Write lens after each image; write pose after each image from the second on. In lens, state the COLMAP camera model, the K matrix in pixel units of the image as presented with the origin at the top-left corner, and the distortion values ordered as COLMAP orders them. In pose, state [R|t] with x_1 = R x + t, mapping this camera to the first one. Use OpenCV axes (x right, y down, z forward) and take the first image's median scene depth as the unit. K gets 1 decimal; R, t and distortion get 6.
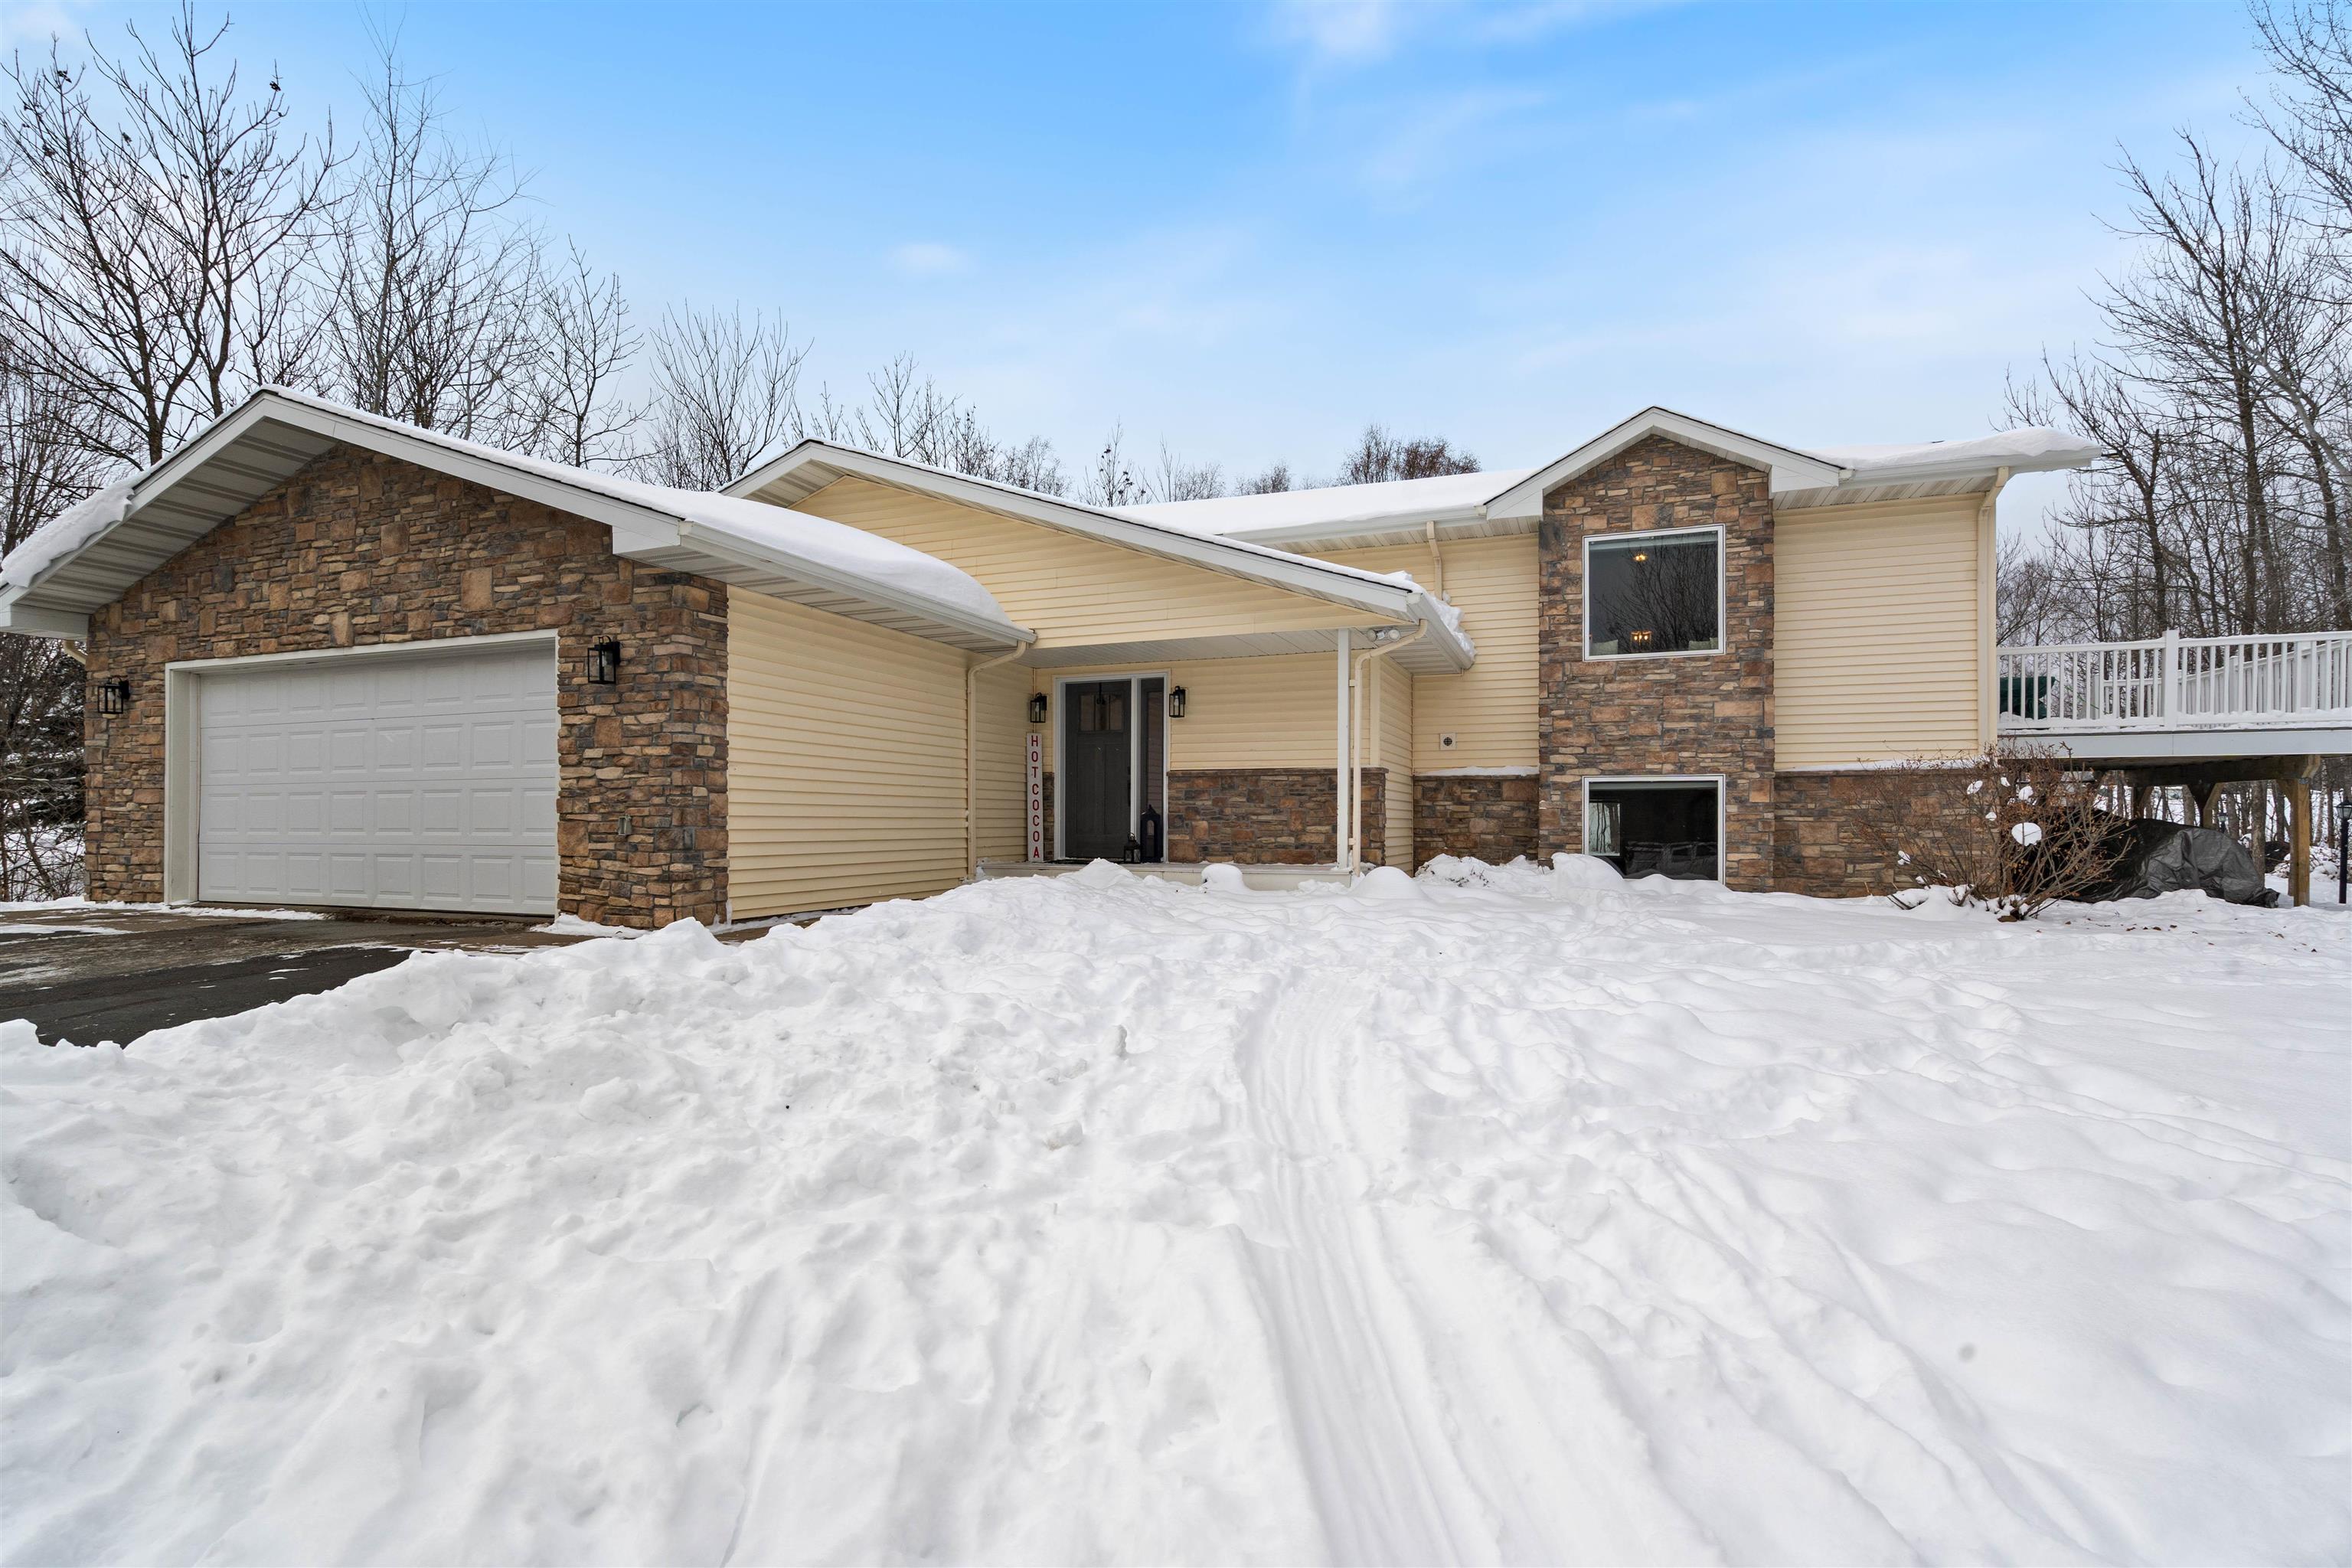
lens RADIAL K [[1068.3, 0, 1172.3], [0, 1068.3, 805.0], [0, 0, 1]] dist [-0.002681, 0.001219]
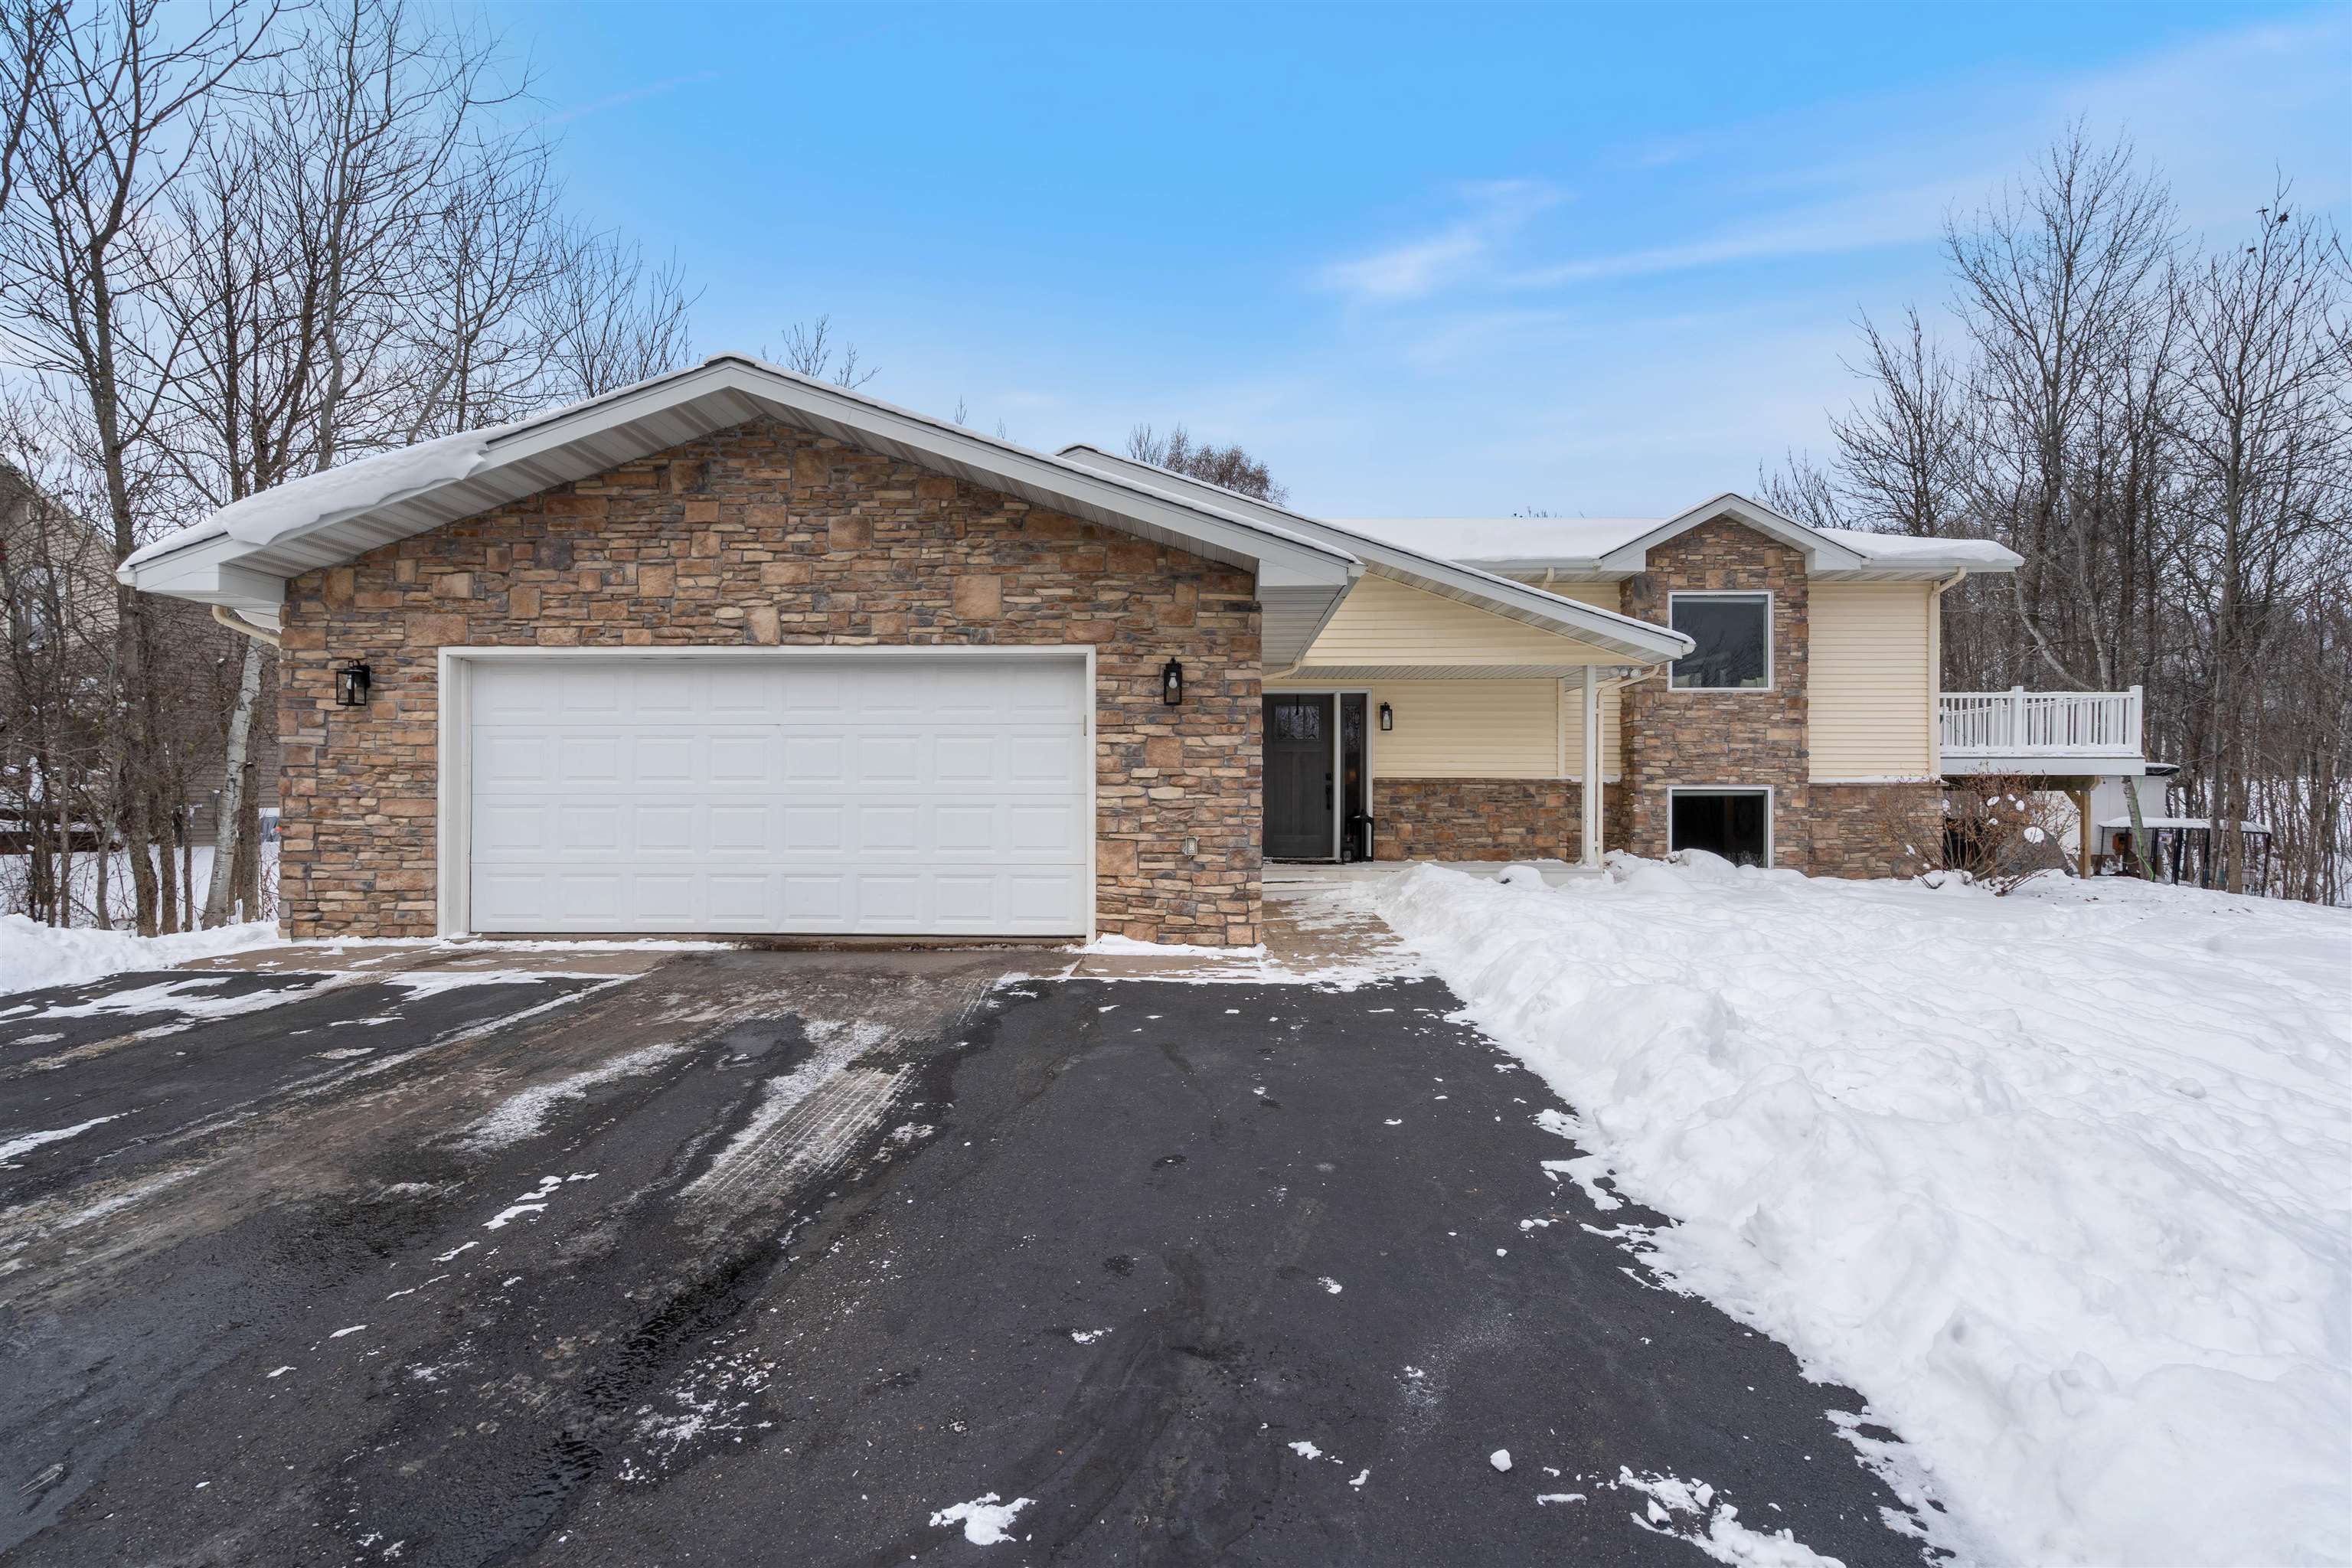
lens RADIAL K [[1068.3, 0, 1104.5], [0, 1068.3, 775.1], [0, 0, 1]] dist [-0.002681, 0.001219]
pose [[0.946293, 0.007464, 0.323224, -0.722846], [-0.006770, 0.999972, -0.003270, -0.034318], [-0.323240, 0.000906, 0.946317, 0.050098]]
